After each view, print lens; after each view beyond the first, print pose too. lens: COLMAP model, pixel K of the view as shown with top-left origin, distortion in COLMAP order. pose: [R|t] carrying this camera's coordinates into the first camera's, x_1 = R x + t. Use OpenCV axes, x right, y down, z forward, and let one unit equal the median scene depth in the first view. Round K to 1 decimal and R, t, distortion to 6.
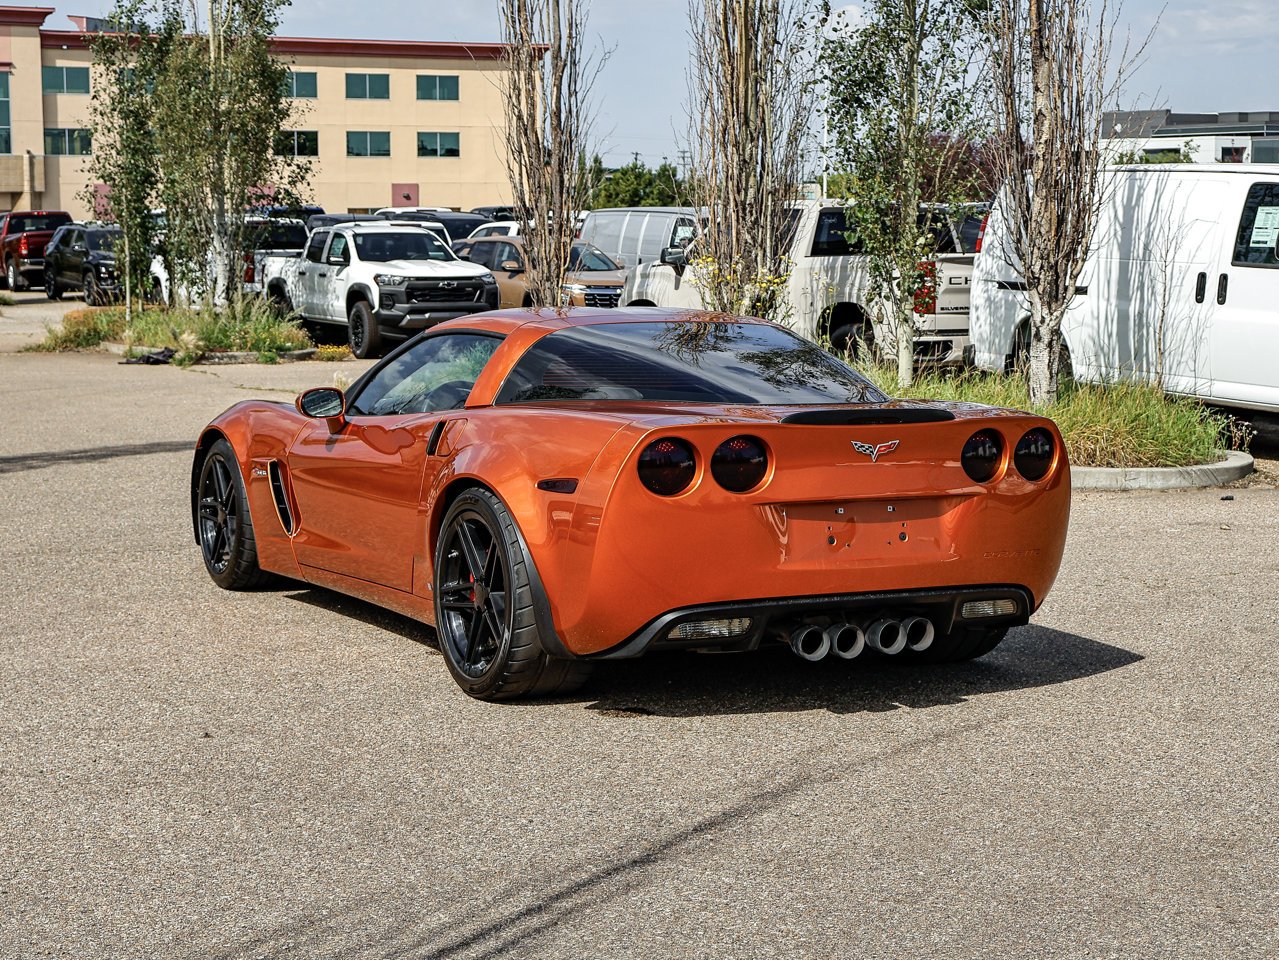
lens RADIAL K [[2330.7, 0, 639.5], [0, 2330.7, 480.0], [0, 0, 1]] dist [0.051266, -0.252750]
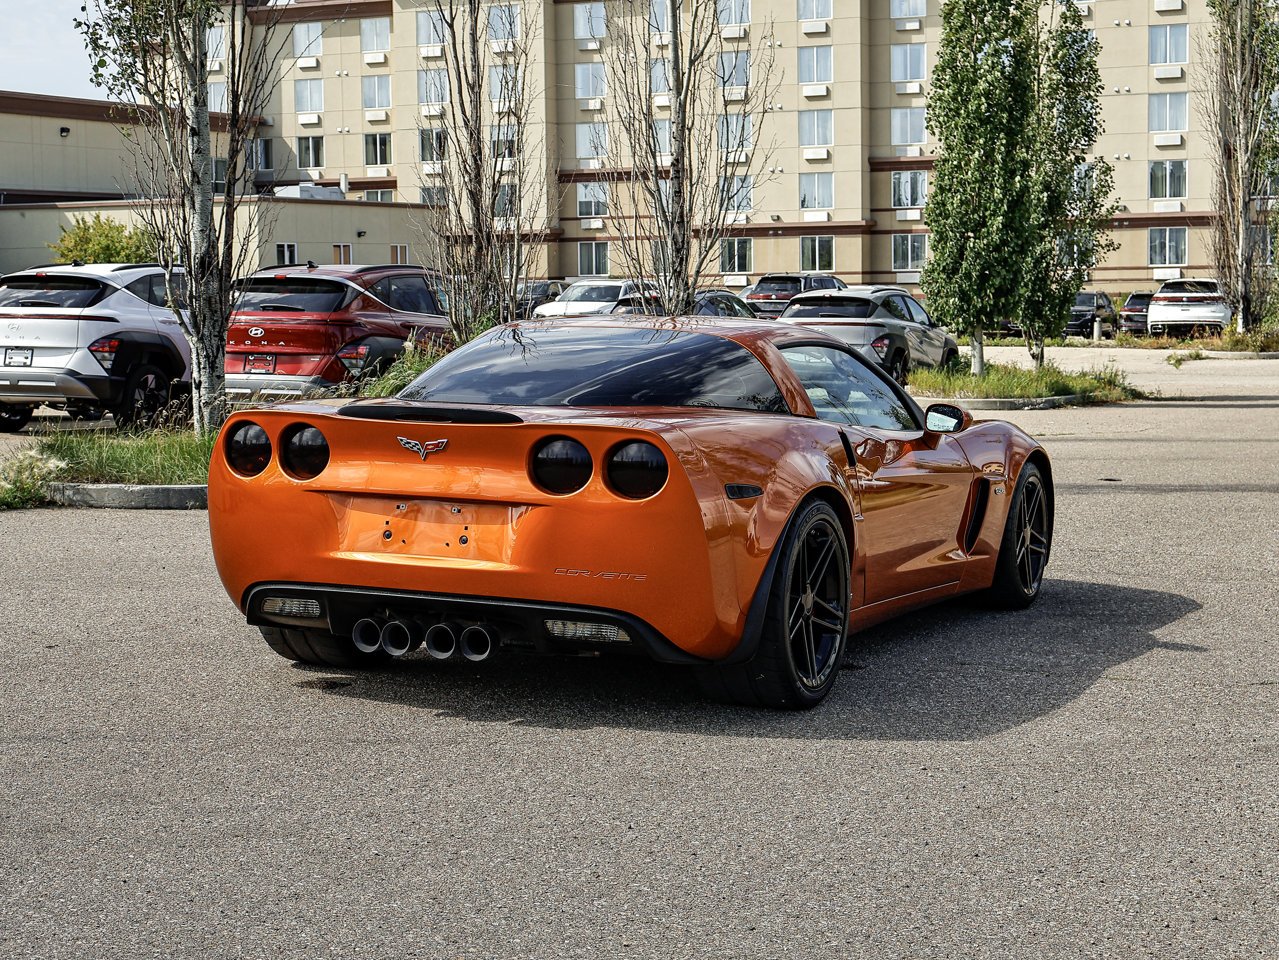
lens RADIAL K [[2330.7, 0, 639.5], [0, 2330.7, 480.0], [0, 0, 1]] dist [0.051266, -0.252750]
pose [[0.606746, 0.060682, -0.792576, 0.235378], [-0.082038, 0.996538, 0.013494, -0.005025], [0.790651, 0.056834, 0.609623, 0.117322]]
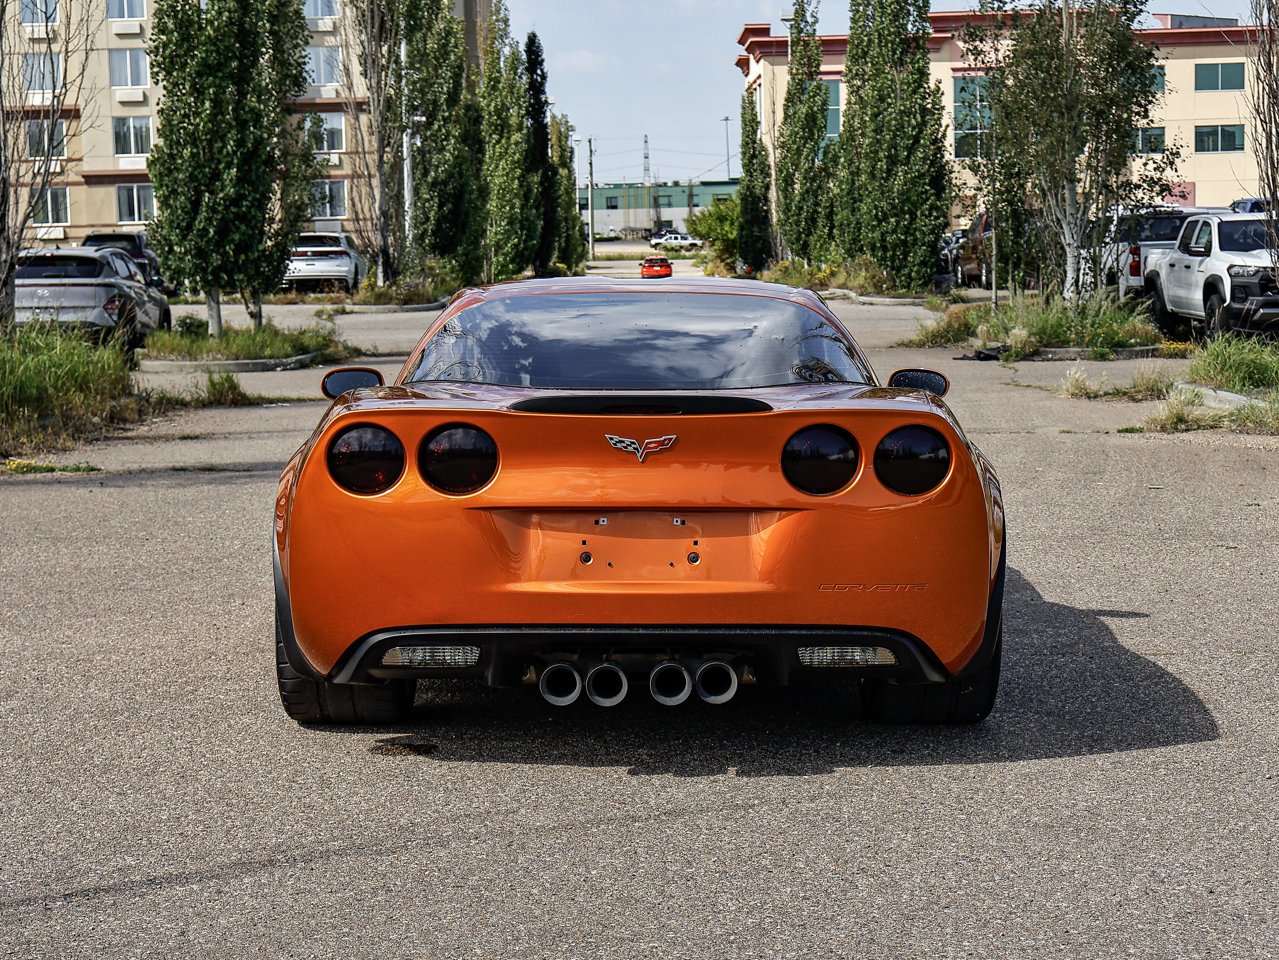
lens RADIAL K [[2330.7, 0, 639.5], [0, 2330.7, 480.0], [0, 0, 1]] dist [0.051266, -0.252750]
pose [[0.884823, 0.032459, -0.464795, 0.117739], [-0.032893, 0.999433, 0.007176, -0.001809], [0.464765, 0.008939, 0.885389, 0.073379]]
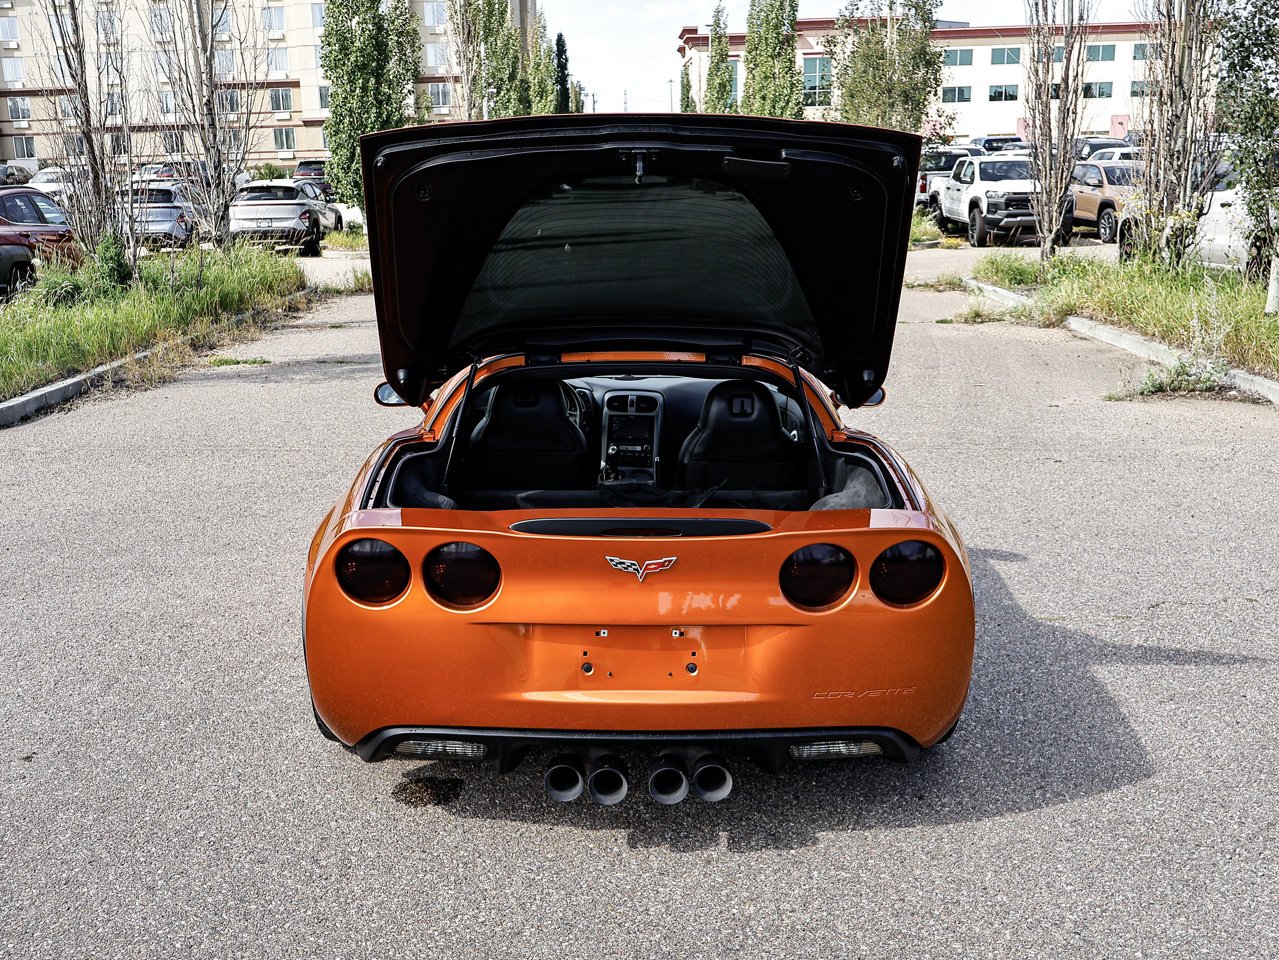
lens RADIAL K [[1262.2, 0, 598.7], [0, 1262.2, 483.7], [0, 0, 1]] dist [-0.005330, 0.003054]
pose [[0.876559, 0.105139, -0.469670, 0.072370], [-0.030568, 0.986039, 0.163682, -0.028073], [0.480322, -0.129121, 0.867536, 0.154407]]
